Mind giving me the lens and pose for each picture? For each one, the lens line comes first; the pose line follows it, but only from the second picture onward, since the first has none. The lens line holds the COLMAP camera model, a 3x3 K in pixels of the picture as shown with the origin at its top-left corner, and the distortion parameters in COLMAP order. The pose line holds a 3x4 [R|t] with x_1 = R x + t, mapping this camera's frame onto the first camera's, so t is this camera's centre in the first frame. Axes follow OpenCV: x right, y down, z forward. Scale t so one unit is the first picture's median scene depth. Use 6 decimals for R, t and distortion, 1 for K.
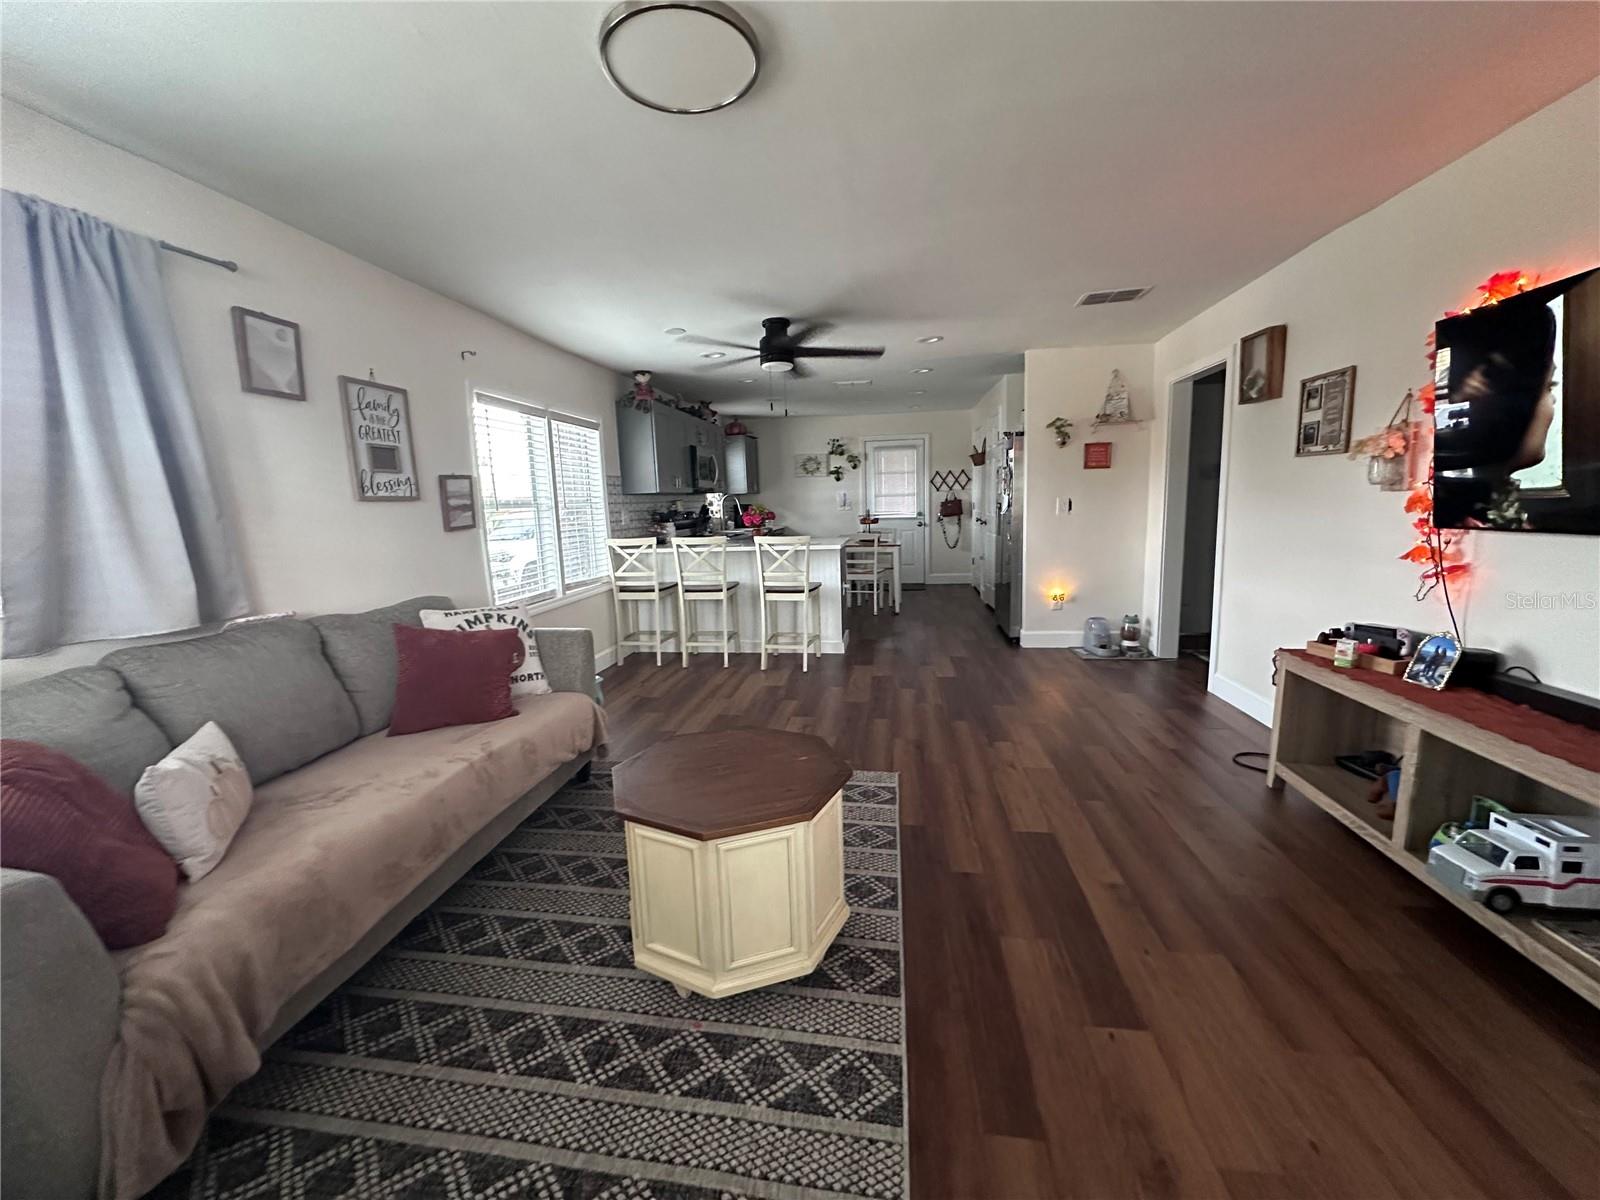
lens RADIAL K [[636.5, 0, 800.0], [0, 636.5, 600.0], [0, 0, 1]] dist [-0.000674, -0.000392]
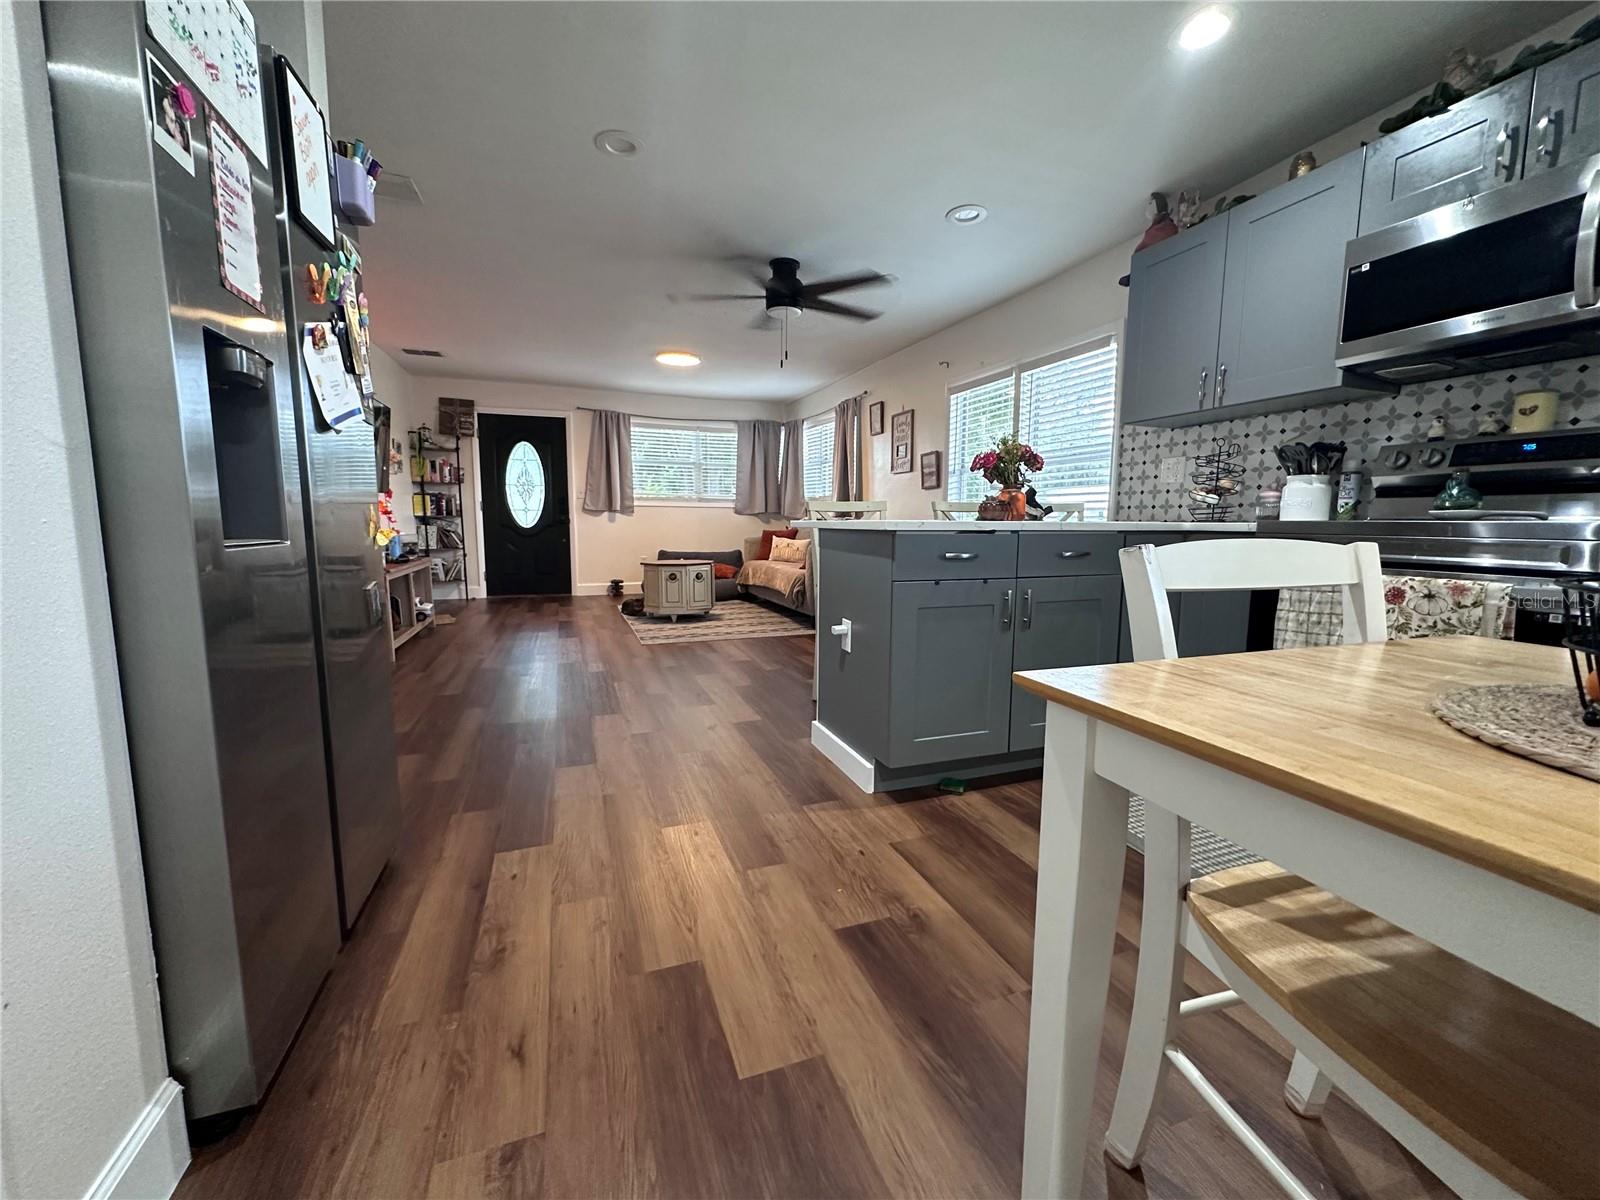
lens RADIAL K [[636.5, 0, 800.0], [0, 636.5, 600.0], [0, 0, 1]] dist [-0.000674, -0.000392]
pose [[-0.877777, 0.086704, -0.471157, 0.686545], [-0.051744, 0.960574, 0.273168, -0.360024], [0.476266, 0.264161, -0.838683, 3.122174]]
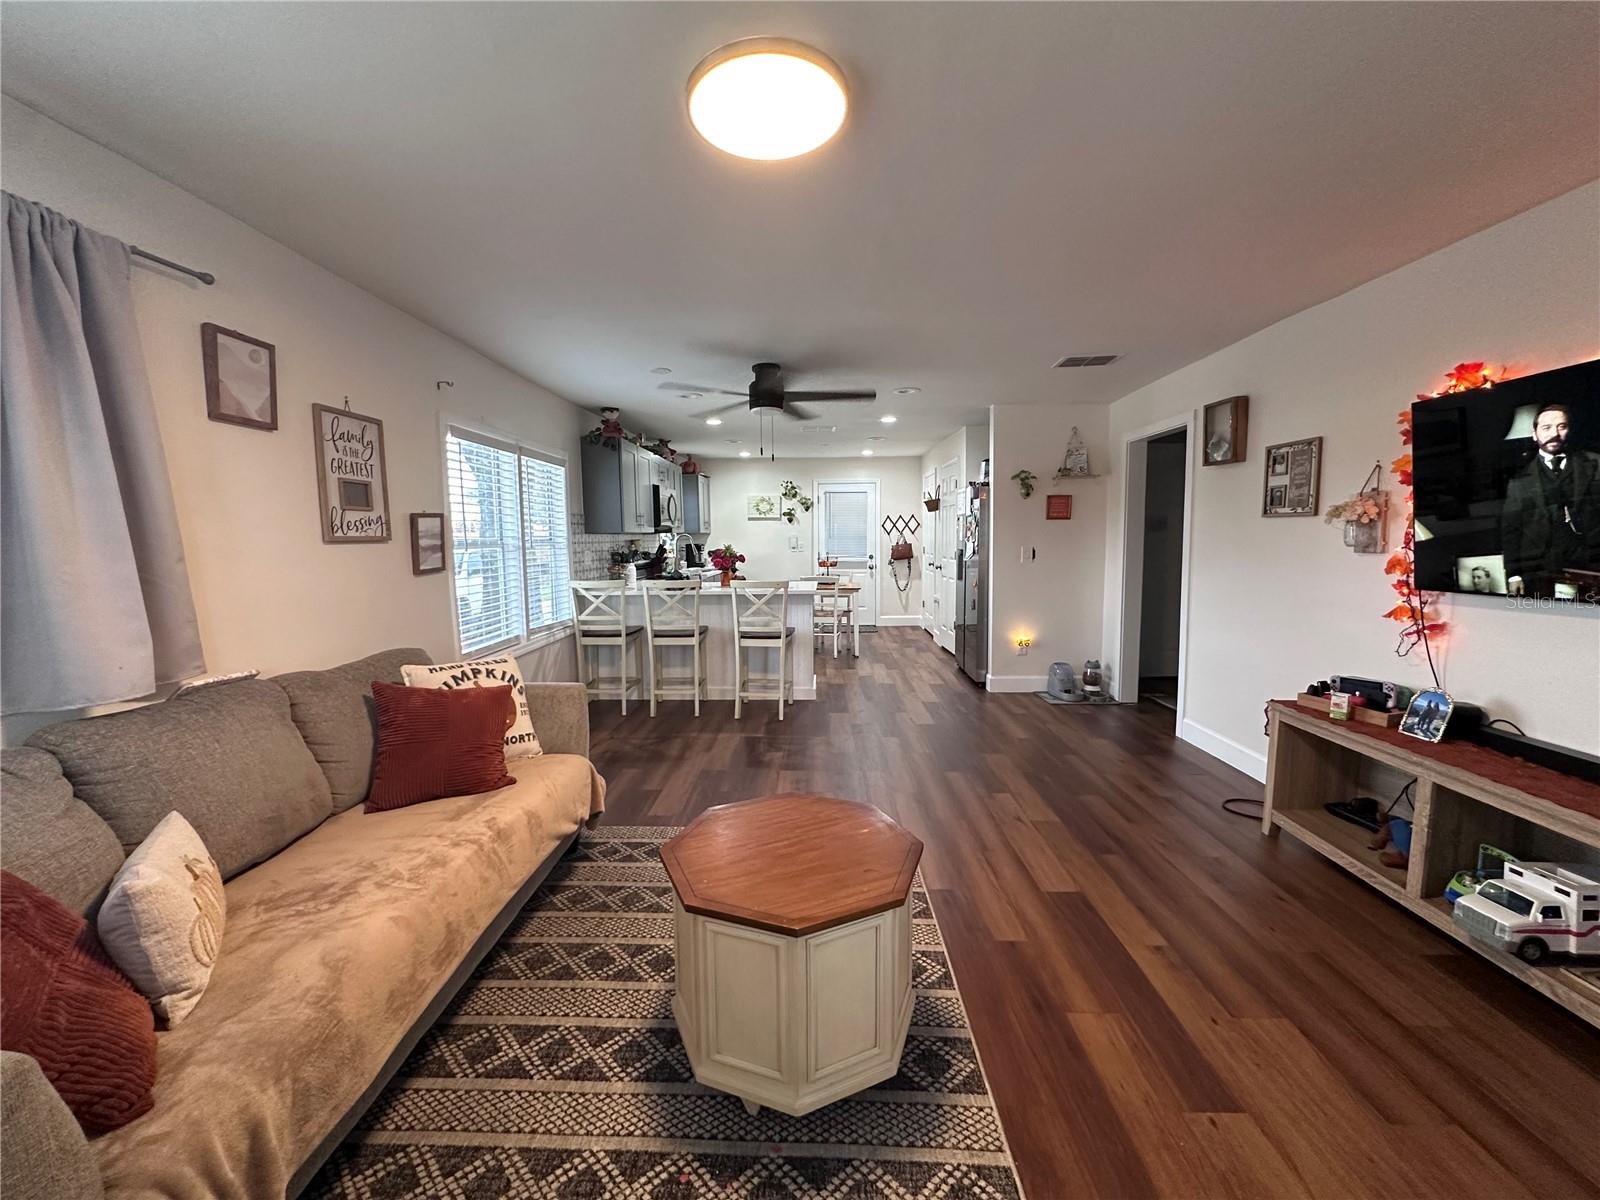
lens RADIAL K [[636.5, 0, 800.0], [0, 636.5, 600.0], [0, 0, 1]] dist [-0.000674, -0.000392]
pose [[0.993042, 0.009800, 0.117353, -0.159925], [-0.003006, 0.998316, -0.057925, -0.028245], [-0.117724, 0.057169, 0.991399, 0.050031]]
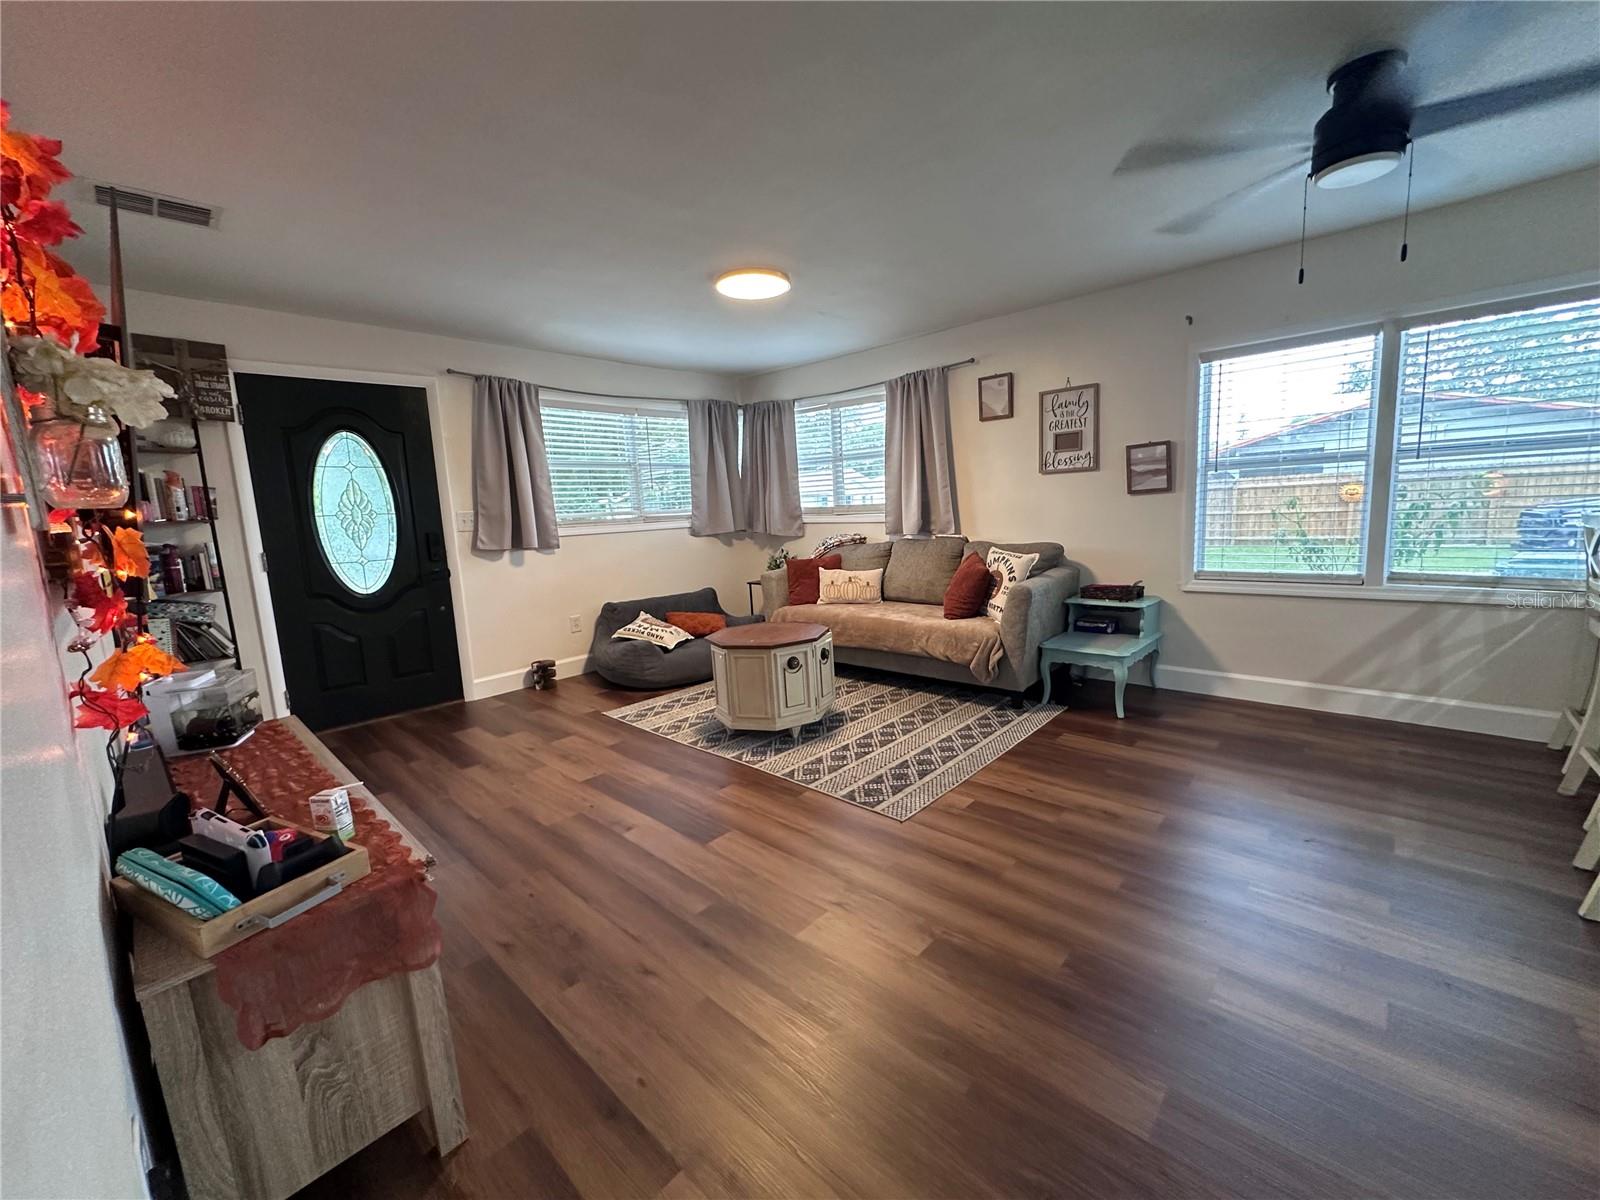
lens RADIAL K [[636.5, 0, 800.0], [0, 636.5, 600.0], [0, 0, 1]] dist [-0.000674, -0.000392]
pose [[-0.569579, 0.182730, -0.801367, 1.047585], [-0.056745, 0.963906, 0.260125, -0.260308], [0.819976, 0.193635, -0.538652, 1.608498]]
